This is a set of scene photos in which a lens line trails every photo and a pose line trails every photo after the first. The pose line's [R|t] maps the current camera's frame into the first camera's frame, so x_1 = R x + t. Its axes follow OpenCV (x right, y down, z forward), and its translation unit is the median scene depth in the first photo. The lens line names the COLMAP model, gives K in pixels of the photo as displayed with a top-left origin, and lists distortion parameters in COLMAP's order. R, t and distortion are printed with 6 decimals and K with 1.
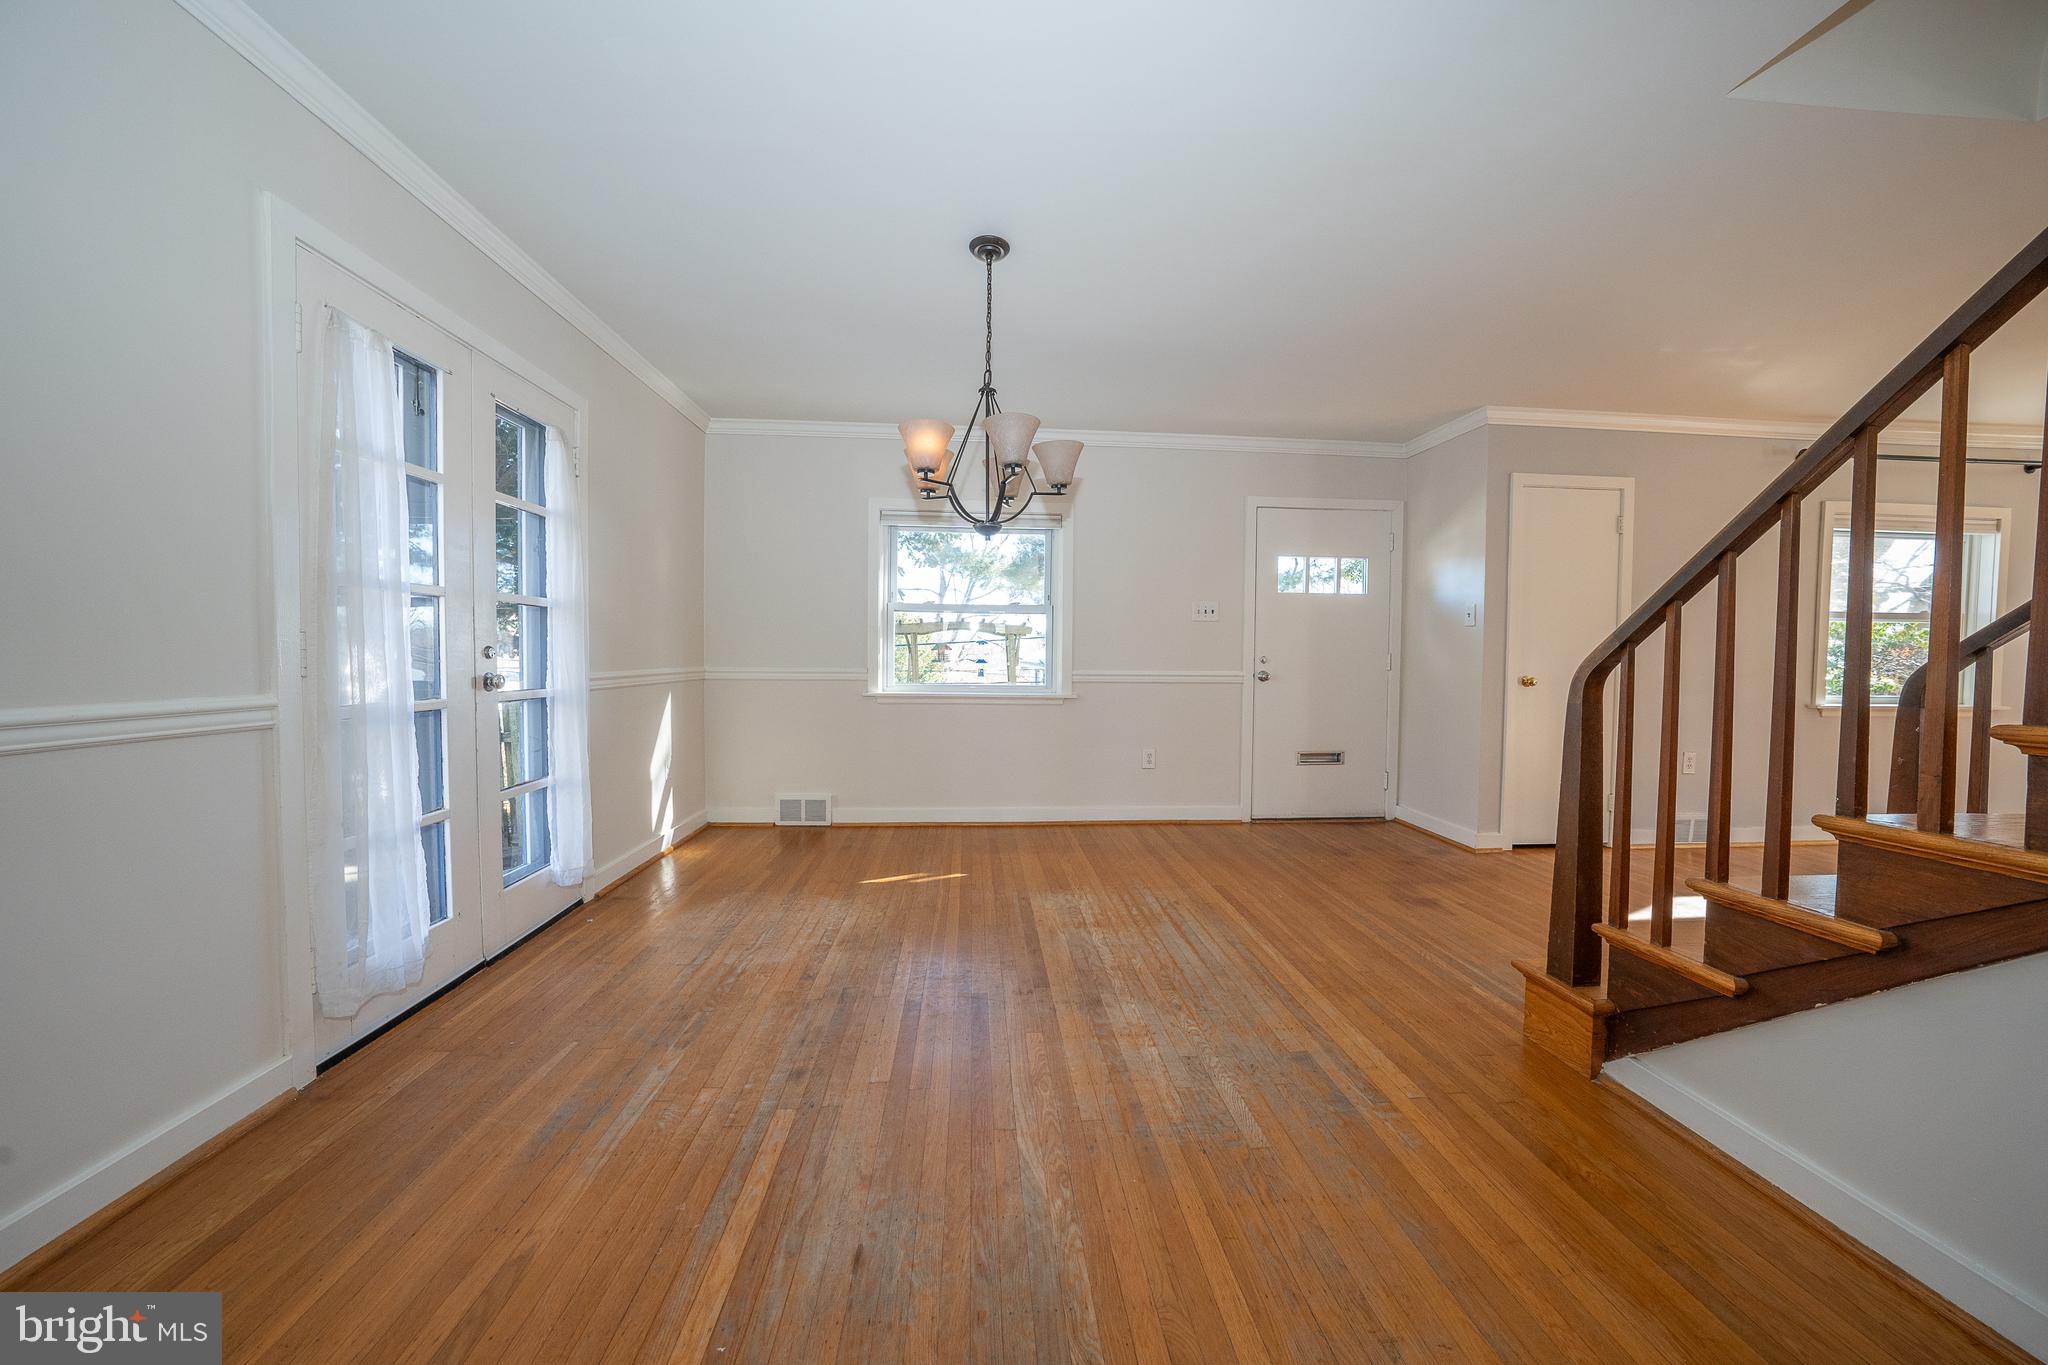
lens RADIAL K [[702.4, 0, 1026.7], [0, 702.4, 674.8], [0, 0, 1]] dist [-0.030248, 0.006993]
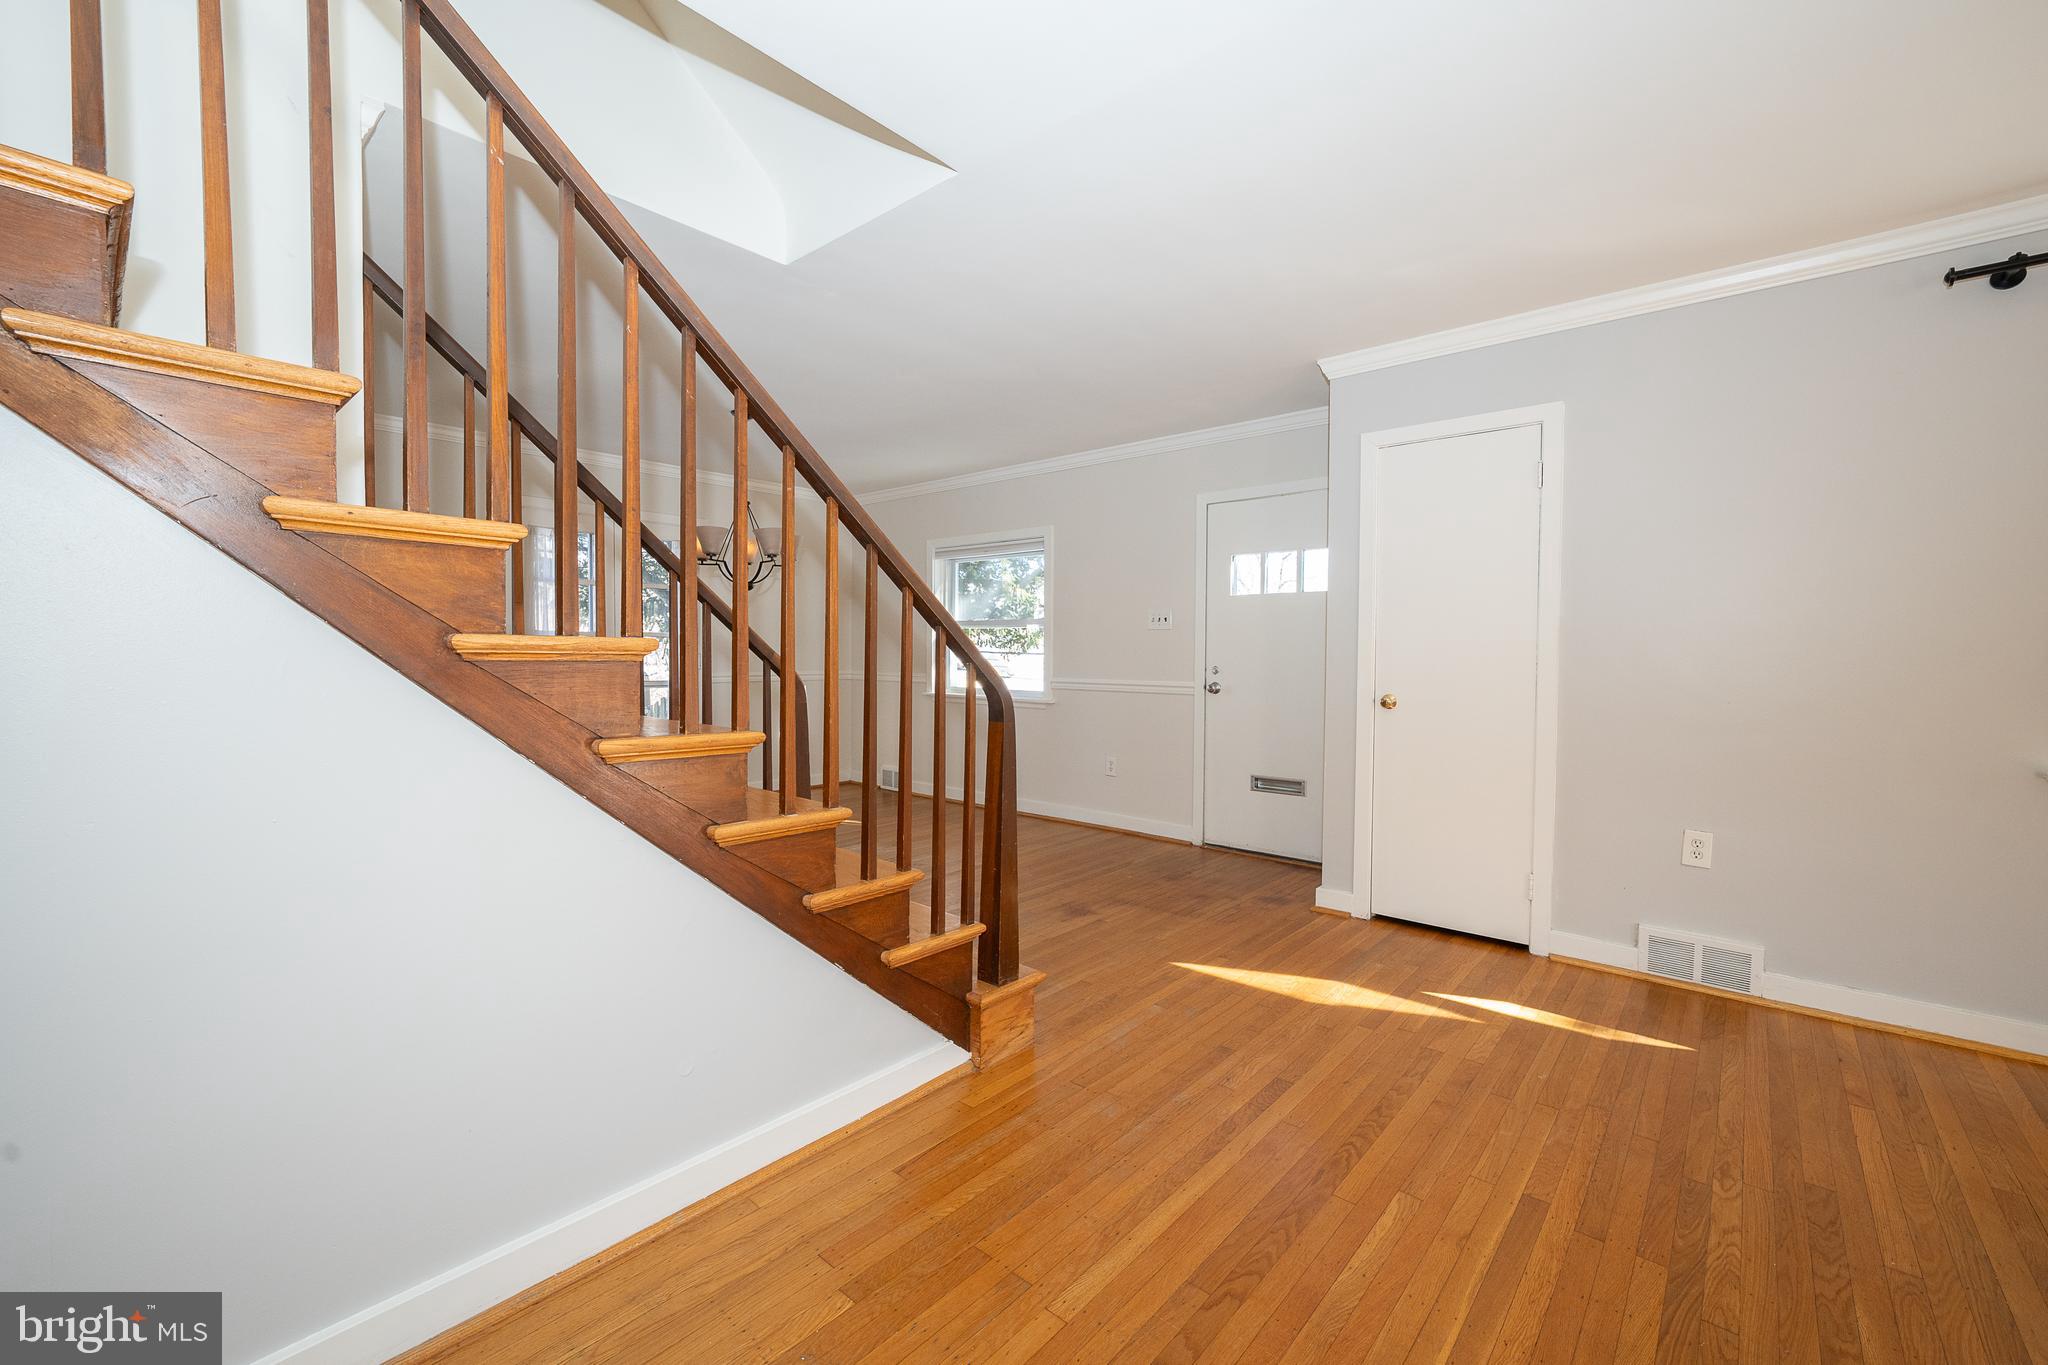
lens RADIAL K [[840.0, 0, 1027.4], [0, 840.0, 666.1], [0, 0, 1]] dist [0.001356, 0.000260]
pose [[0.699389, 0.006357, -0.714713, 1.631784], [-0.019514, 0.999758, -0.010202, -0.018027], [0.714475, 0.021082, 0.699343, 0.100216]]
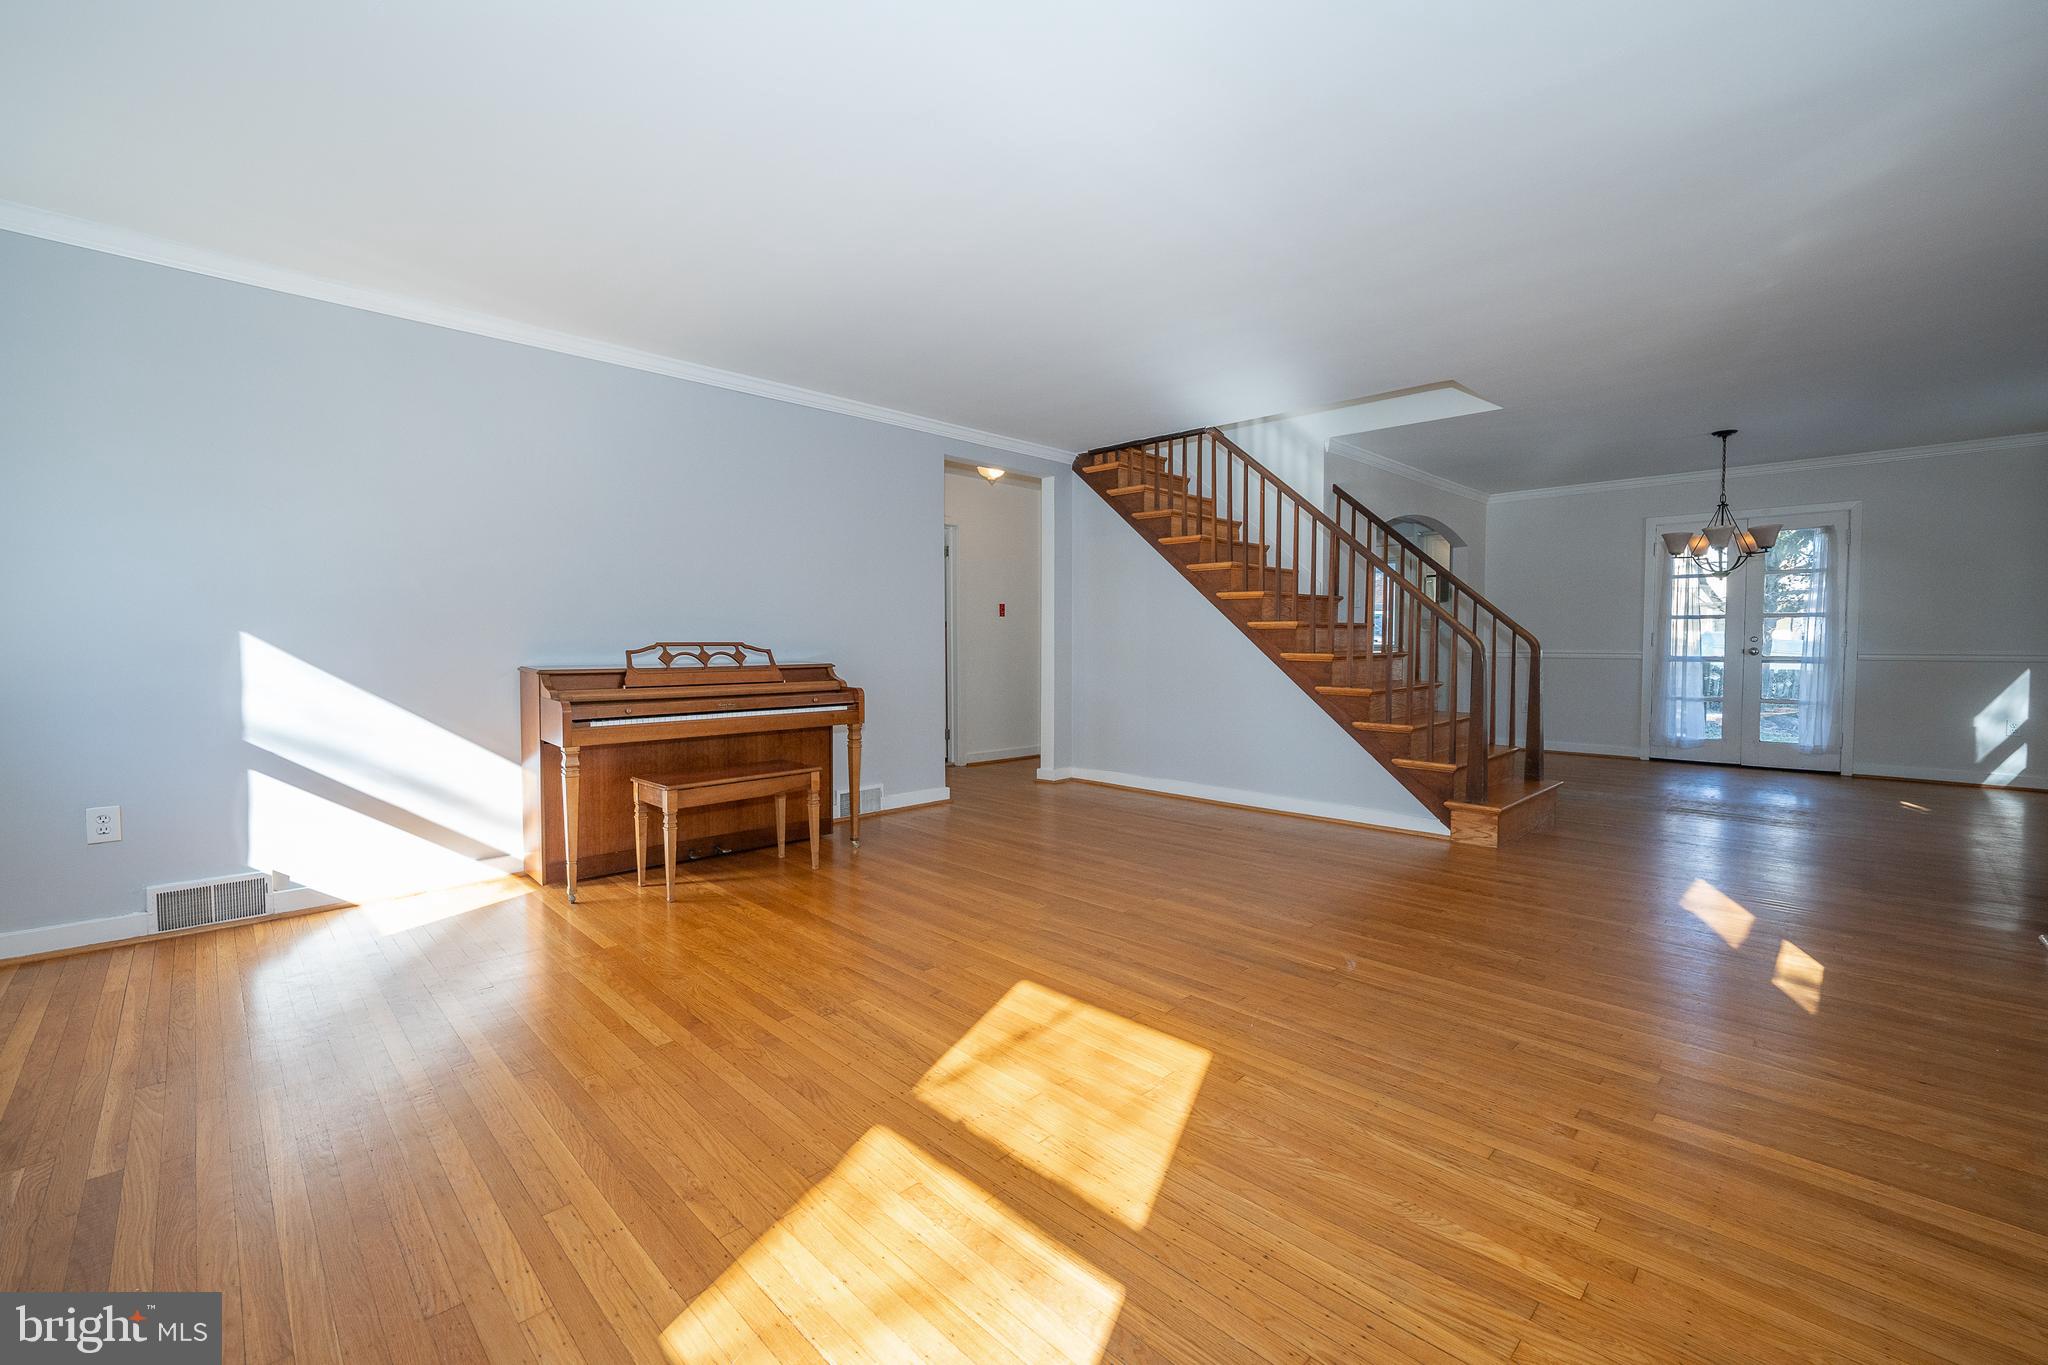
lens RADIAL K [[840.0, 0, 1027.4], [0, 840.0, 666.1], [0, 0, 1]] dist [0.001356, 0.000260]
pose [[-0.759630, 0.010950, -0.650264, 2.716237], [-0.027314, 0.998439, 0.048720, -0.011726], [0.649782, 0.054771, -0.758145, 1.407495]]
